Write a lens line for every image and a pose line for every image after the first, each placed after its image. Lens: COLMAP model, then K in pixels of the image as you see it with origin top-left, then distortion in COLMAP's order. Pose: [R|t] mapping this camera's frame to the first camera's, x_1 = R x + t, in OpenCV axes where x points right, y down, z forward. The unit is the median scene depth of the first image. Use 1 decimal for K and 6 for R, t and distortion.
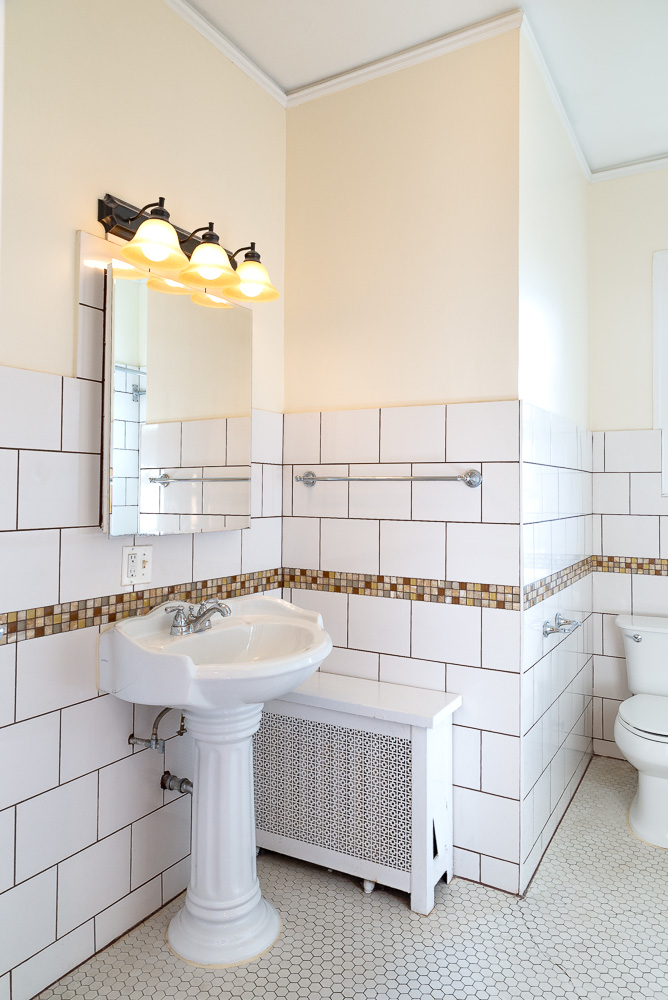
lens RADIAL K [[668.6, 0, 330.1], [0, 668.6, 485.2], [0, 0, 1]] dist [0.004401, 0.001648]
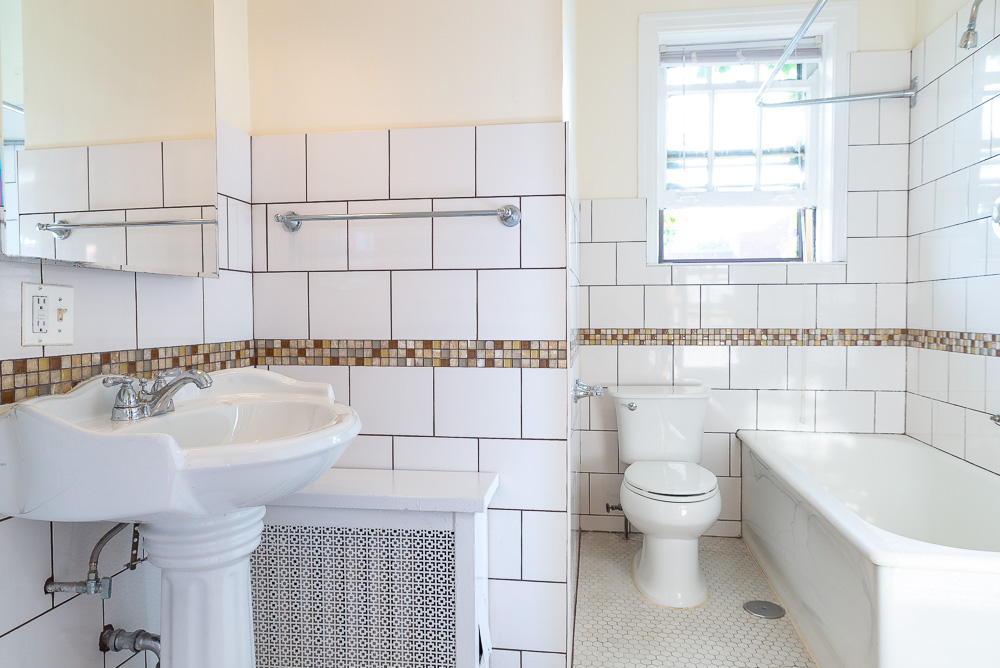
lens RADIAL K [[668.6, 0, 500.0], [0, 668.6, 334.0], [0, 0, 1]] dist [0.004401, 0.001648]
pose [[0.928802, -0.025379, 0.369706, -0.111015], [0.006790, 0.998650, 0.051496, 0.094352], [-0.370514, -0.045319, 0.927720, 0.221797]]
